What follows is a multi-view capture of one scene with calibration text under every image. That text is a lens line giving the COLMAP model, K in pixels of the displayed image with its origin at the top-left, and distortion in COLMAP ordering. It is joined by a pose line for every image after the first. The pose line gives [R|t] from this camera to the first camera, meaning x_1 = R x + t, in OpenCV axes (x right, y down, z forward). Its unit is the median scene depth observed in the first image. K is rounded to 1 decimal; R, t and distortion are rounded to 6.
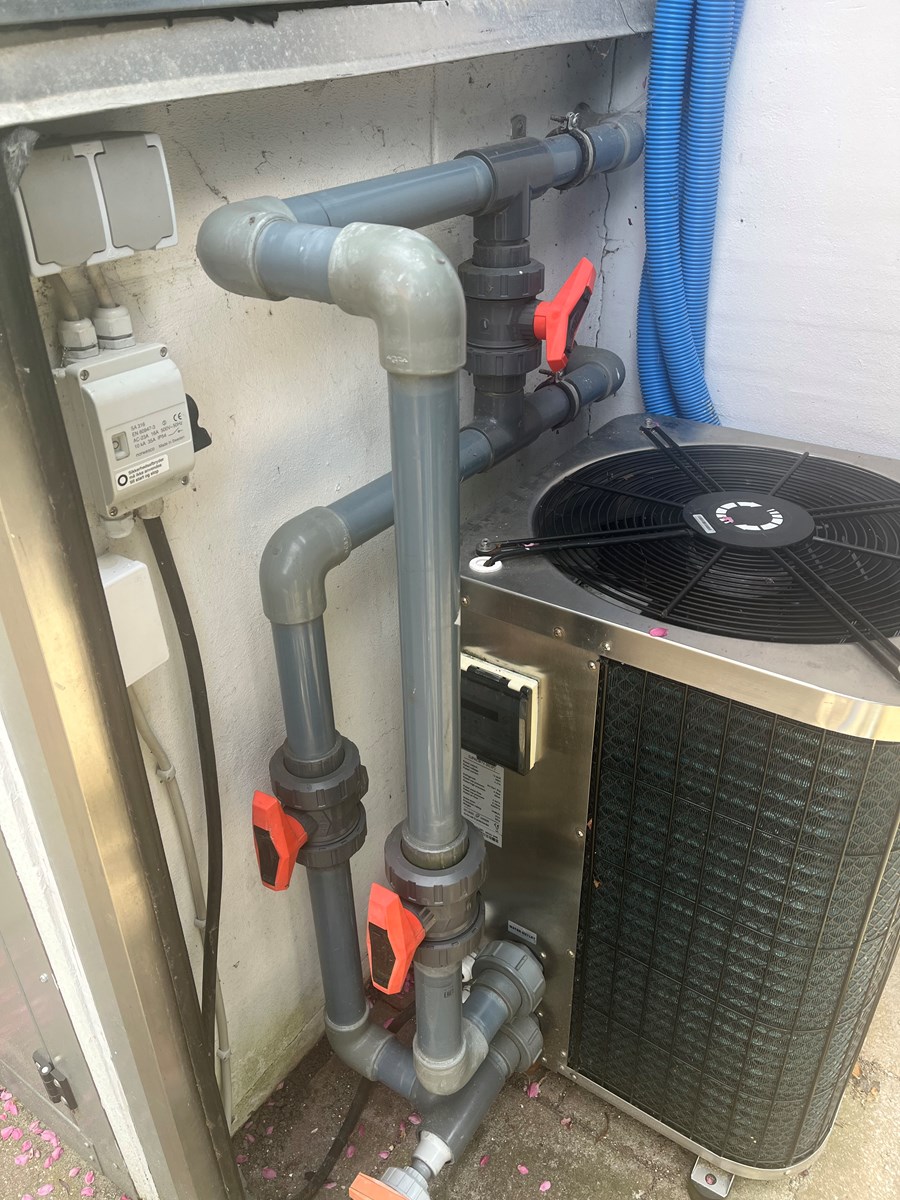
lens RADIAL K [[906.3, 0, 449.6], [0, 906.3, 596.7], [0, 0, 1]] dist [0.057445, -0.077708]
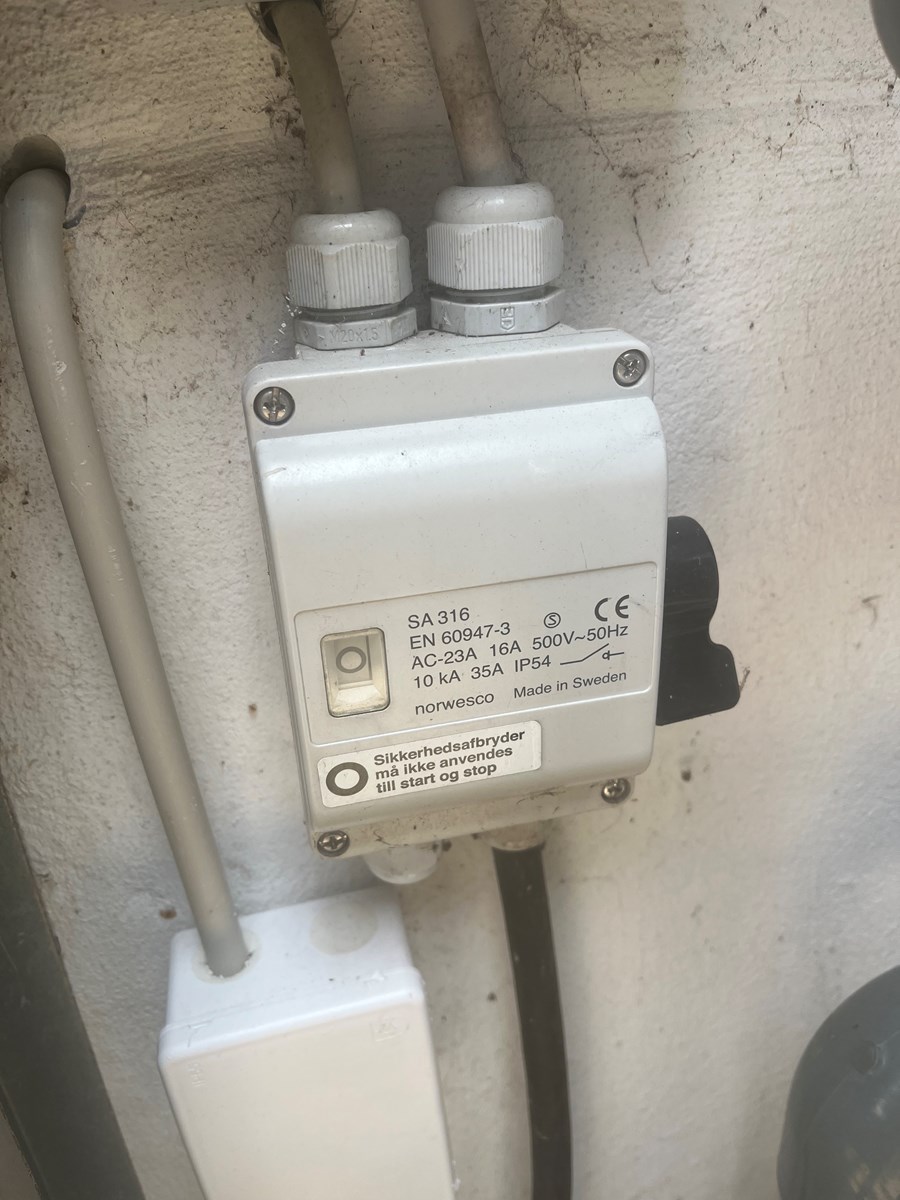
lens RADIAL K [[906.3, 0, 455.3], [0, 906.3, 602.3], [0, 0, 1]] dist [0.057445, -0.077708]
pose [[0.726436, 0.274235, -0.630147, -0.165466], [-0.309386, 0.949260, 0.056449, -0.202946], [0.613654, 0.153952, 0.774421, 0.775293]]
